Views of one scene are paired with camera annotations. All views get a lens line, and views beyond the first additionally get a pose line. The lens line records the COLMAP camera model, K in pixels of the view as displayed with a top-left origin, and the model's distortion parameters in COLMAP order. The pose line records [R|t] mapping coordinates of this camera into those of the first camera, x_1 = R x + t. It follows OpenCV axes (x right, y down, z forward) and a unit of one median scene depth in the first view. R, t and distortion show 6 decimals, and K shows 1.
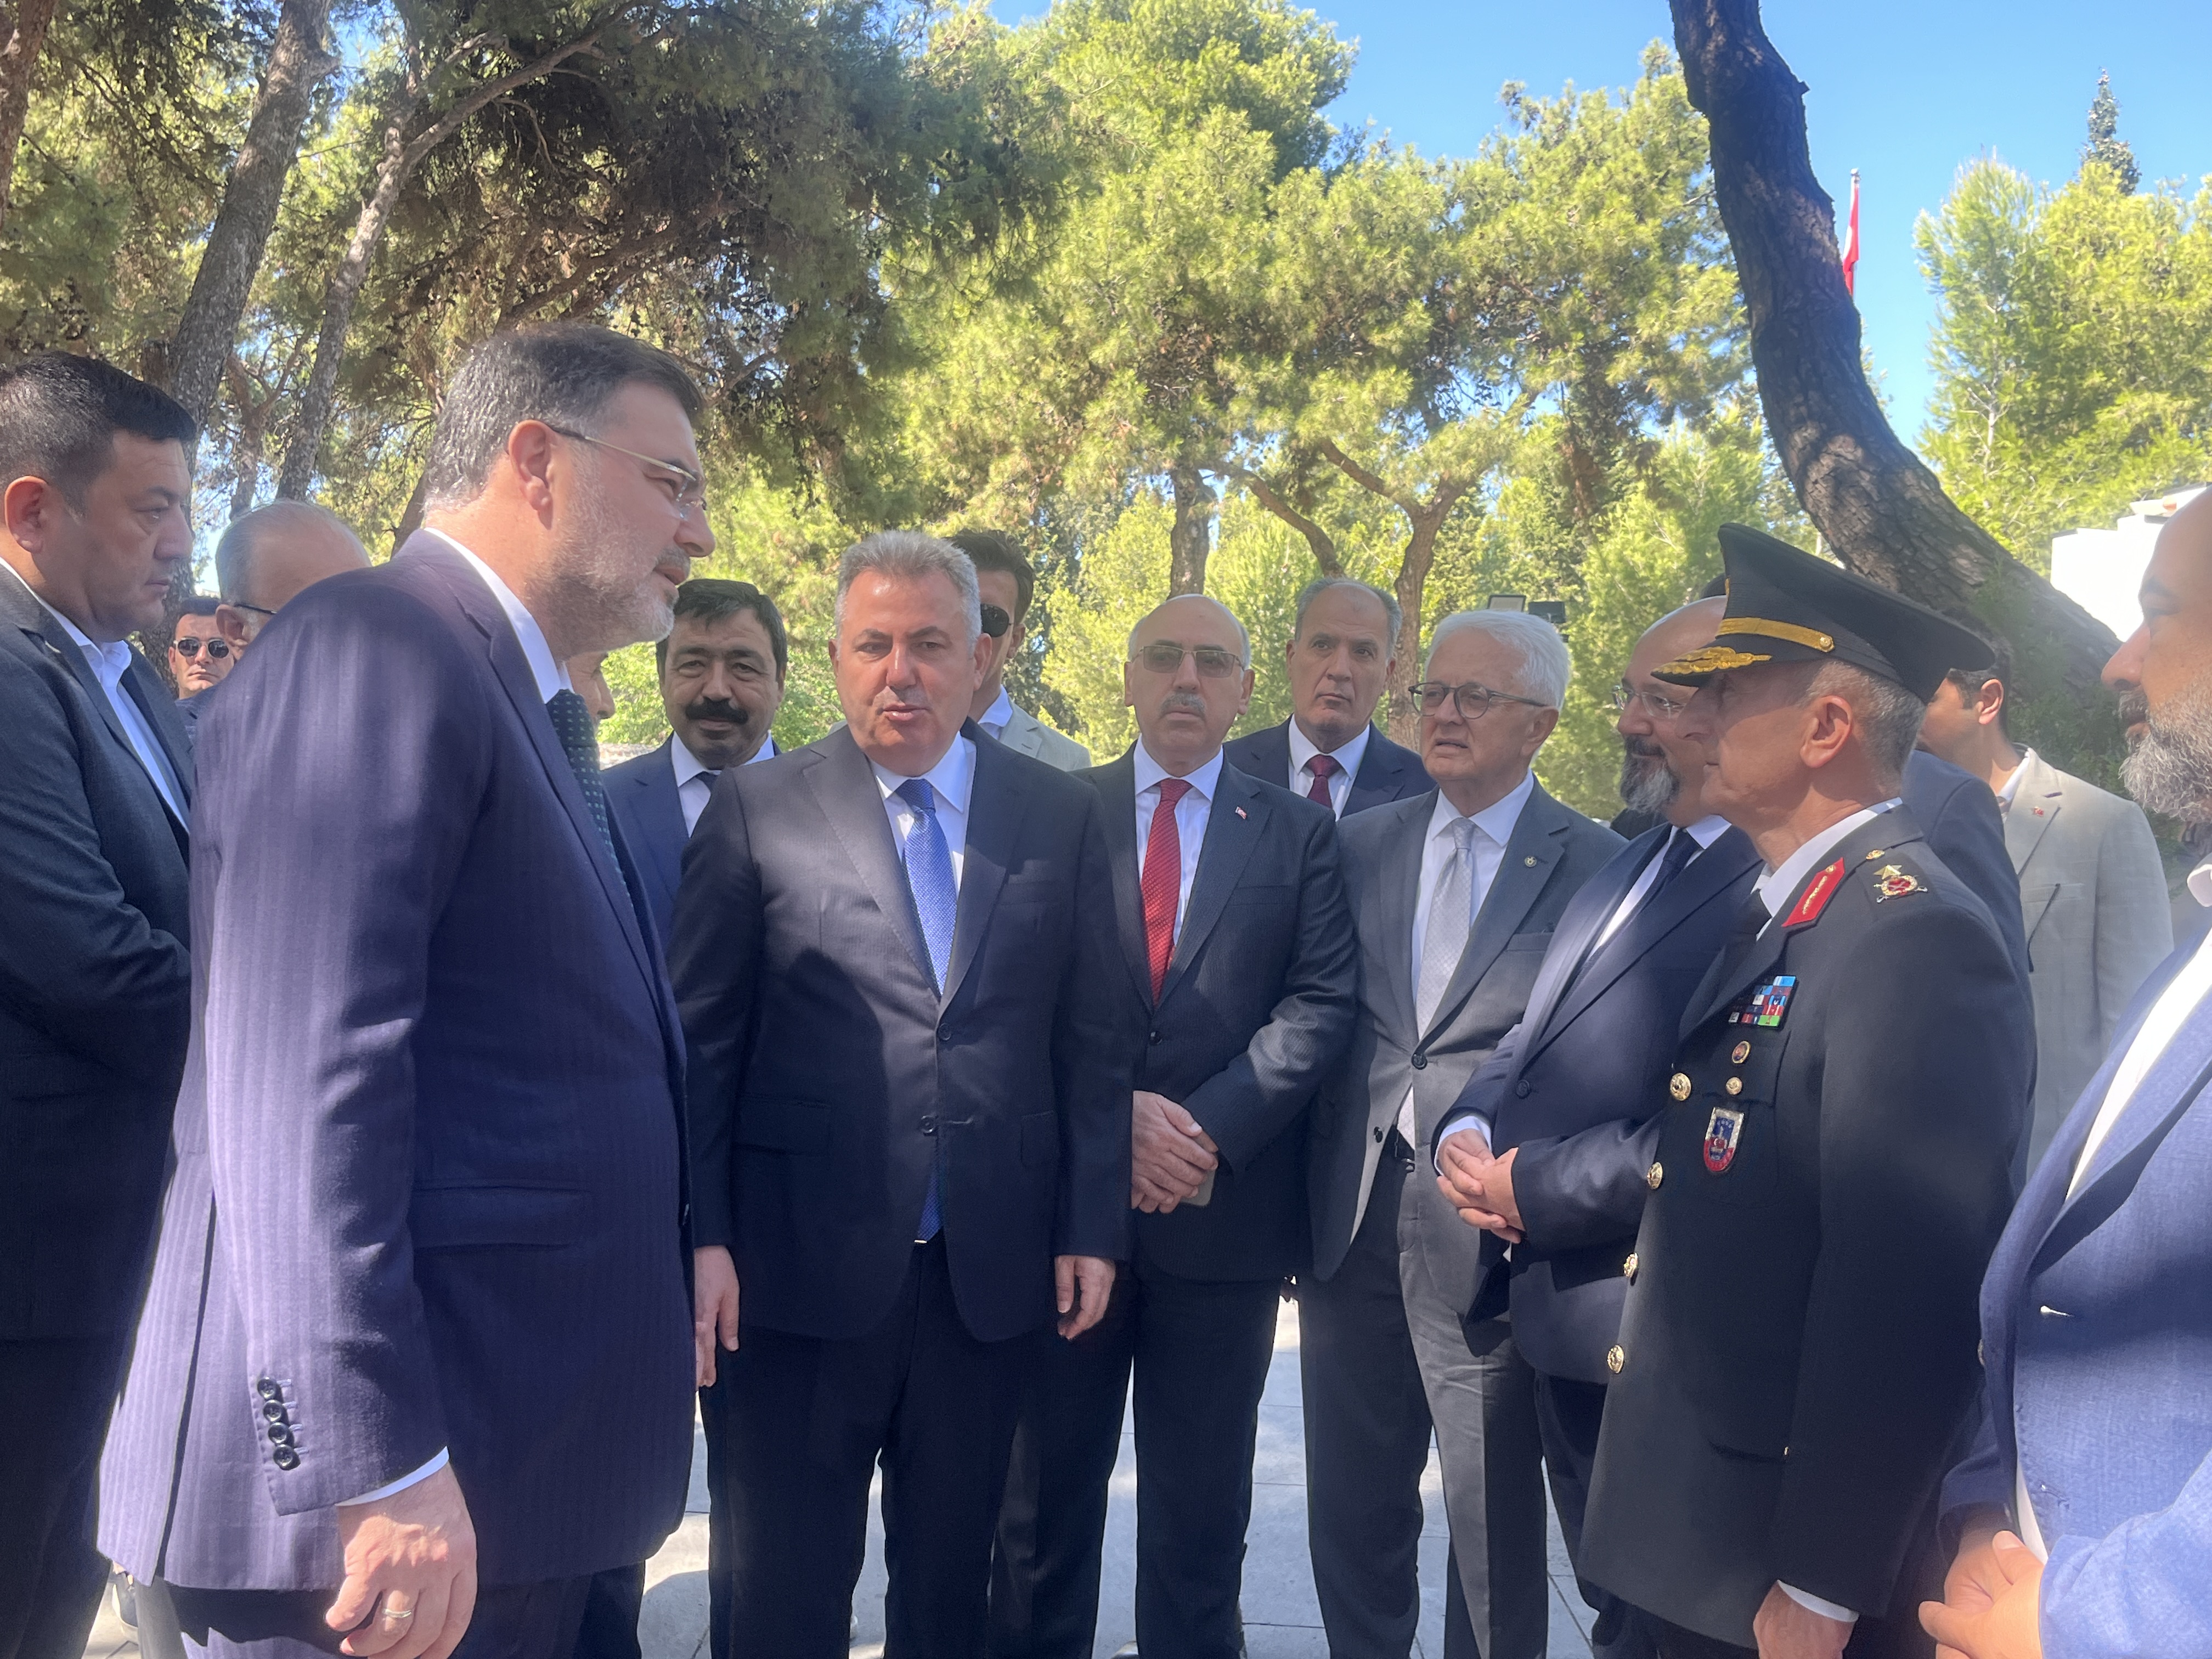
lens RADIAL K [[2136.5, 0, 1109.2], [0, 2136.5, 842.2], [0, 0, 1]] dist [0.037539, 0.000000]
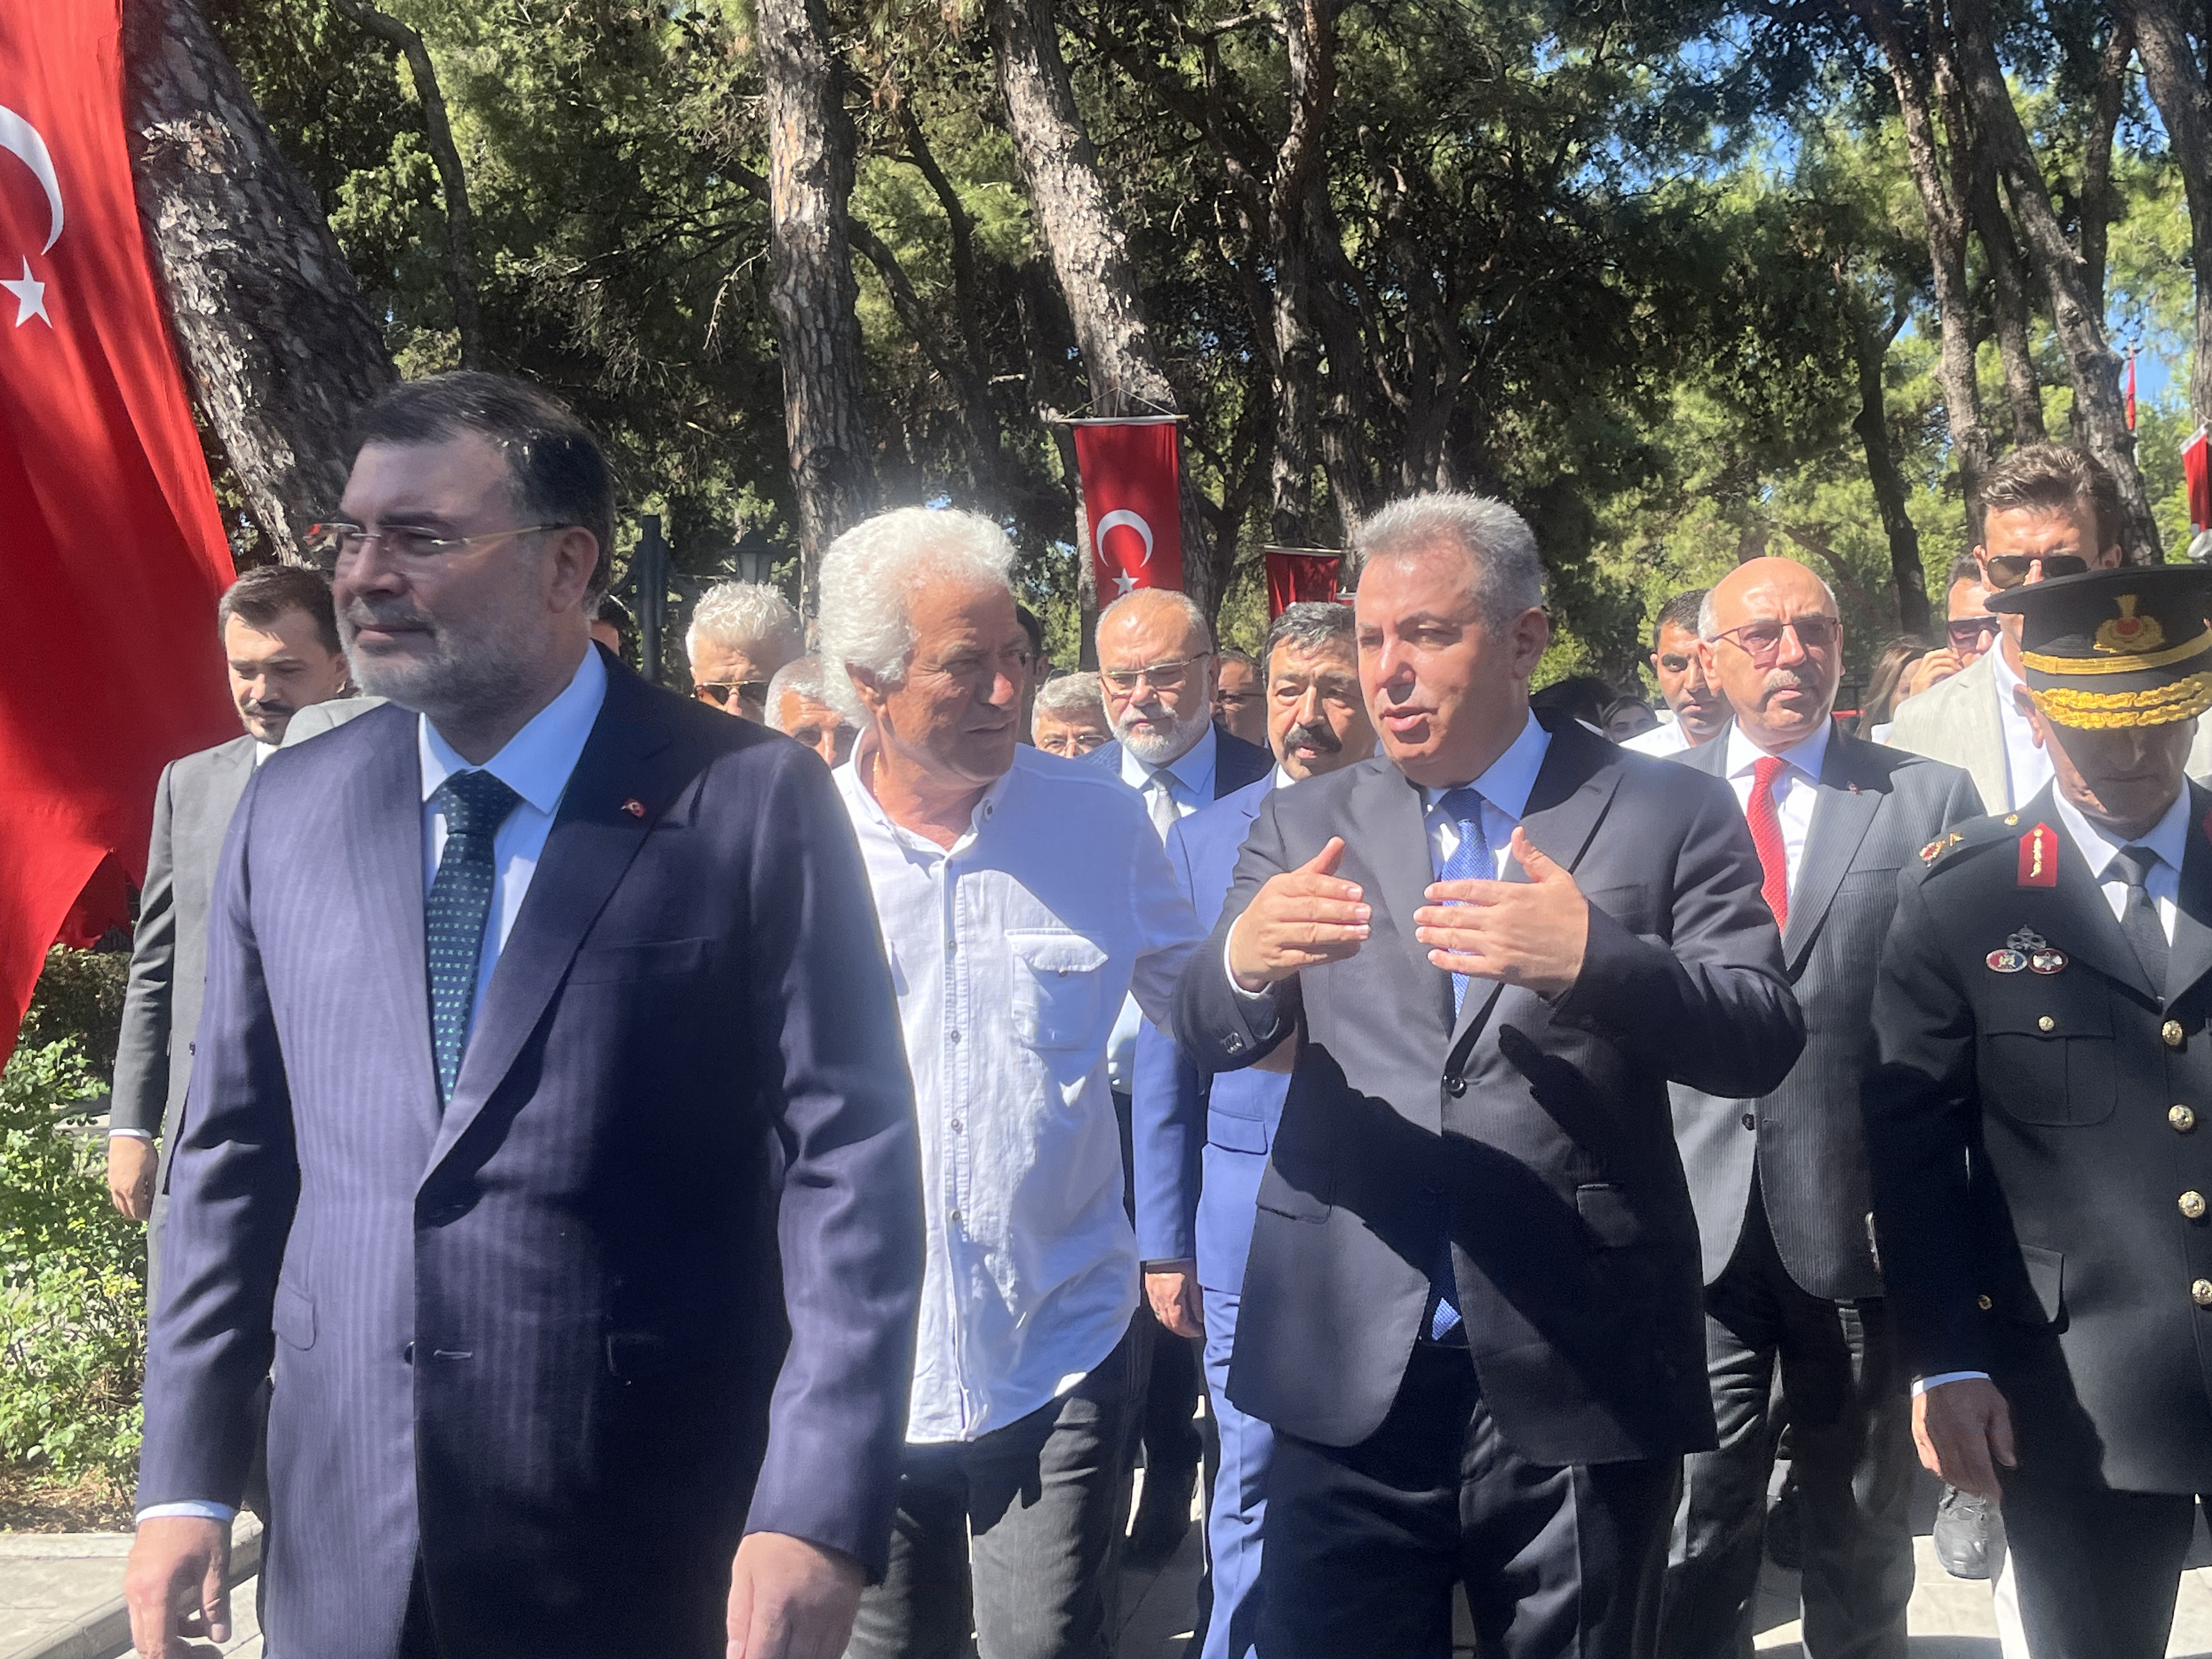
lens RADIAL K [[2694.3, 0, 1107.4], [0, 2694.3, 831.7], [0, 0, 1]] dist [0.010151, 0.000000]
pose [[0.975301, -0.070023, -0.209486, -0.025268], [0.073187, 0.997291, 0.007380, 0.001854], [0.208402, -0.022529, 0.977784, -1.221874]]
